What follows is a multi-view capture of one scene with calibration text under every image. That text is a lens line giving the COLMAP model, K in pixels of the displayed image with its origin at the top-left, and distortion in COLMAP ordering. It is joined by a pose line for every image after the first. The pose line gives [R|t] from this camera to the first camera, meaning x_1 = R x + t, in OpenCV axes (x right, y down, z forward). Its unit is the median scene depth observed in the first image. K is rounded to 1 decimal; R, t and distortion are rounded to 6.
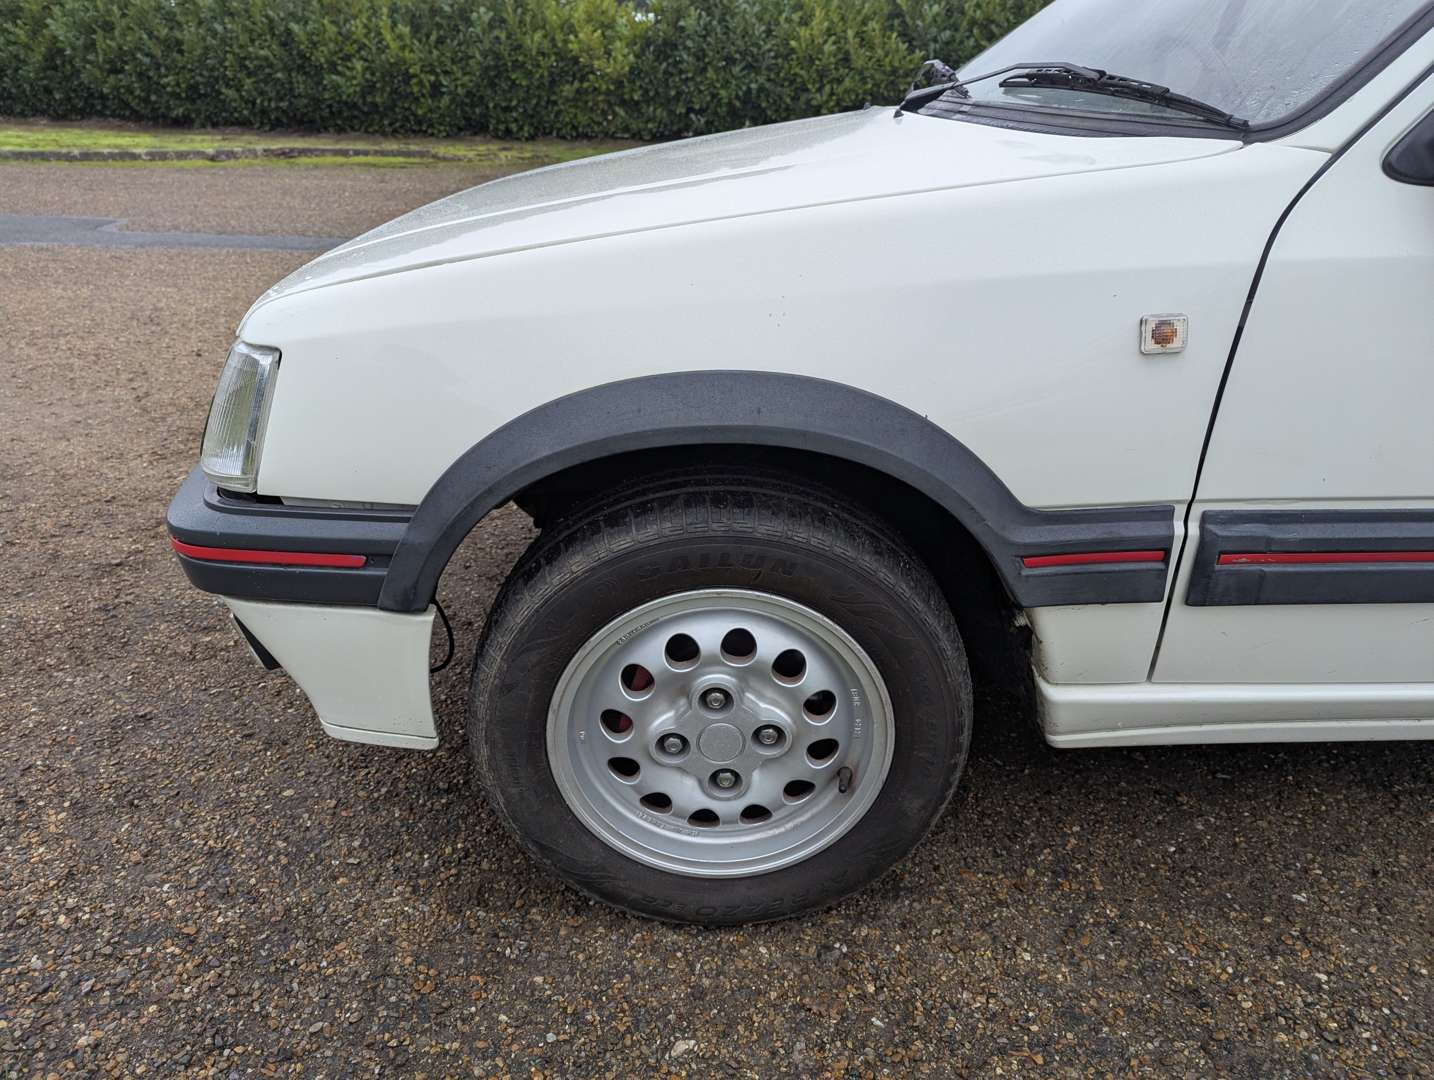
lens RADIAL K [[1056.0, 0, 712.3], [0, 1056.0, 555.1], [0, 0, 1]] dist [0.030339, -0.018403]
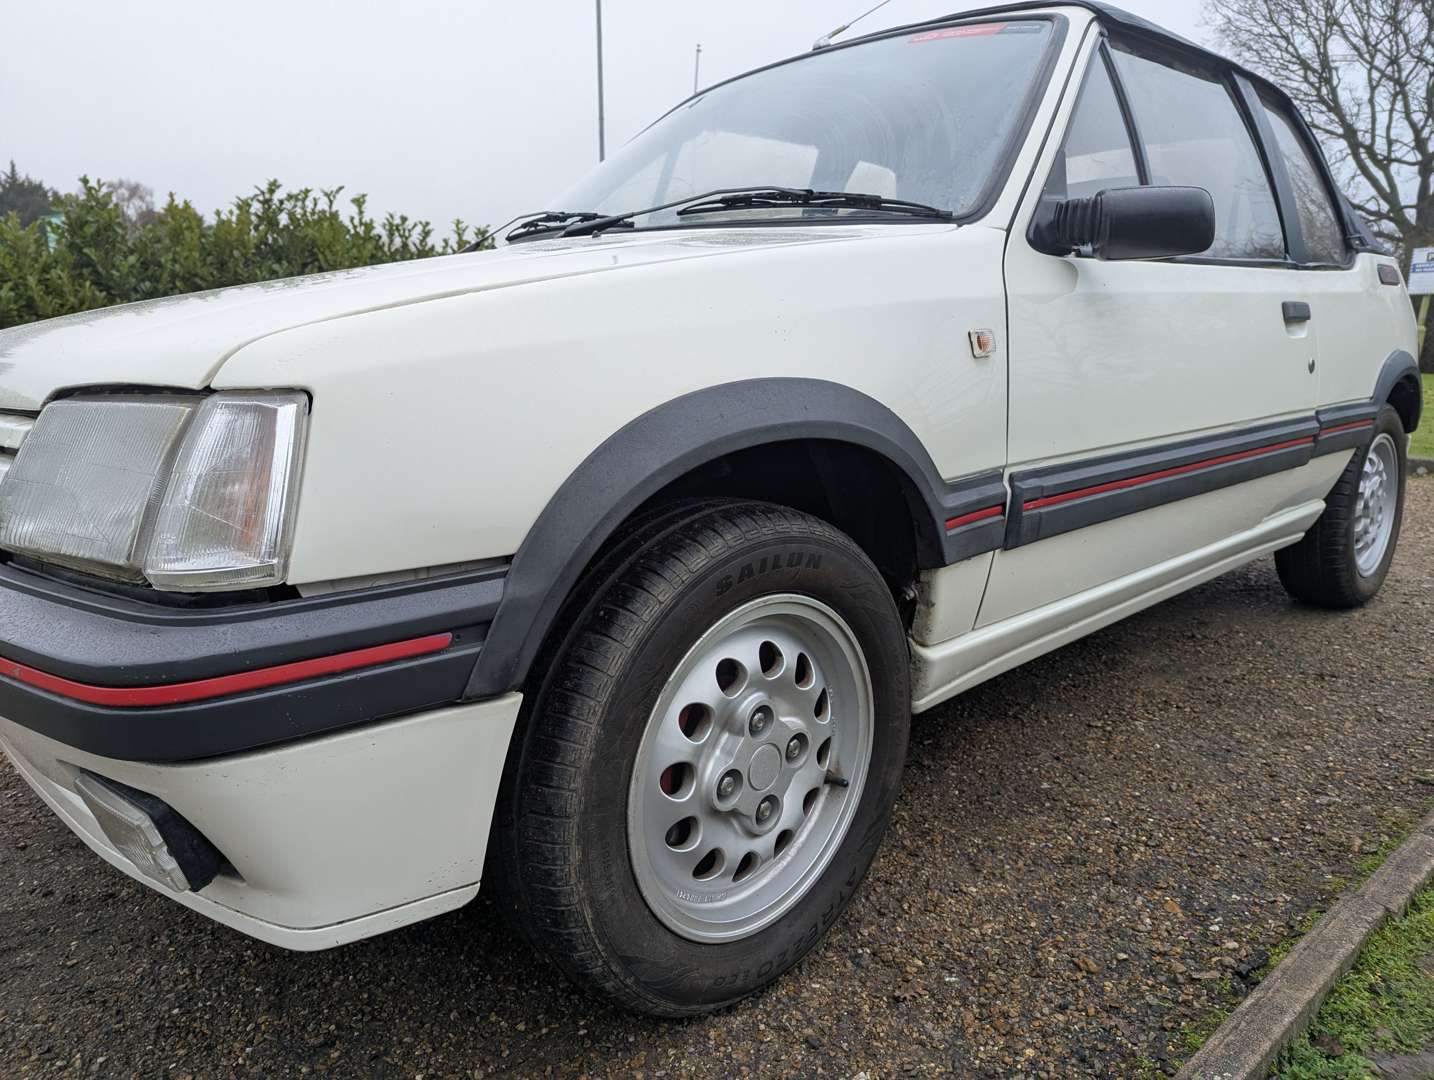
lens RADIAL K [[1056.0, 0, 720.2], [0, 1056.0, 544.1], [0, 0, 1]] dist [0.030339, -0.018403]
pose [[0.711515, -0.134767, 0.689626, -0.658950], [0.301218, 0.945185, -0.126070, 0.090630], [-0.634834, 0.297429, 0.713108, 0.253983]]
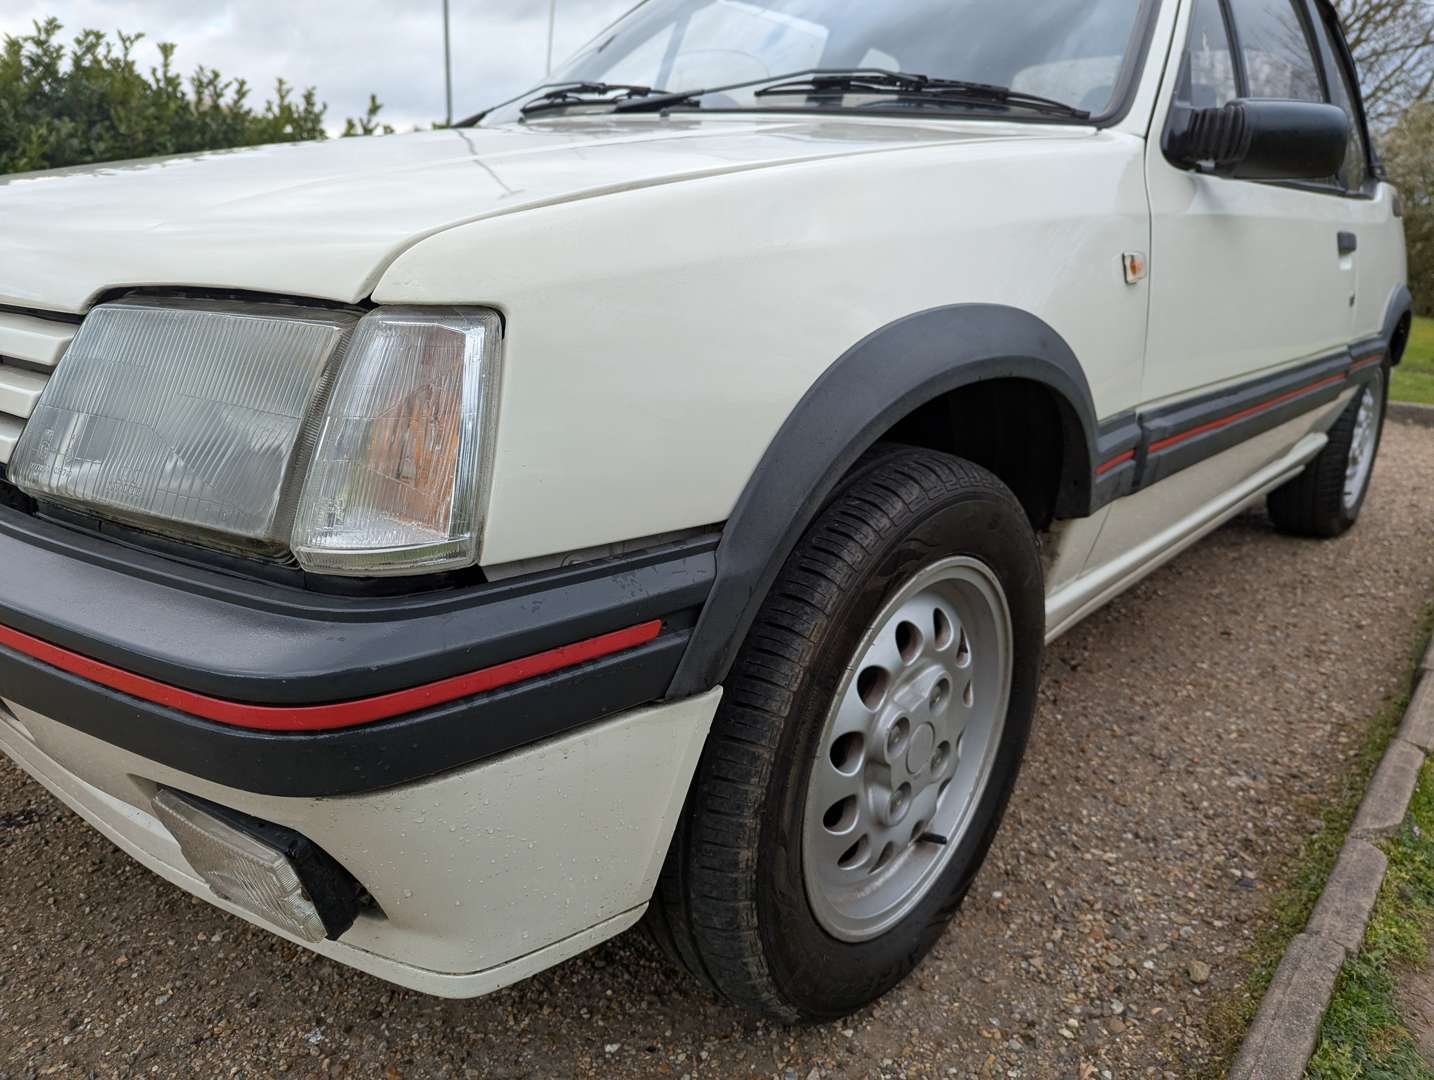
lens RADIAL K [[1056.0, 0, 712.8], [0, 1056.0, 544.3], [0, 0, 1]] dist [0.030339, -0.018403]
pose [[0.619639, -0.193422, 0.760681, -0.716610], [0.292496, 0.956254, 0.004889, -0.035092], [-0.728350, 0.219467, 0.649108, 0.500882]]
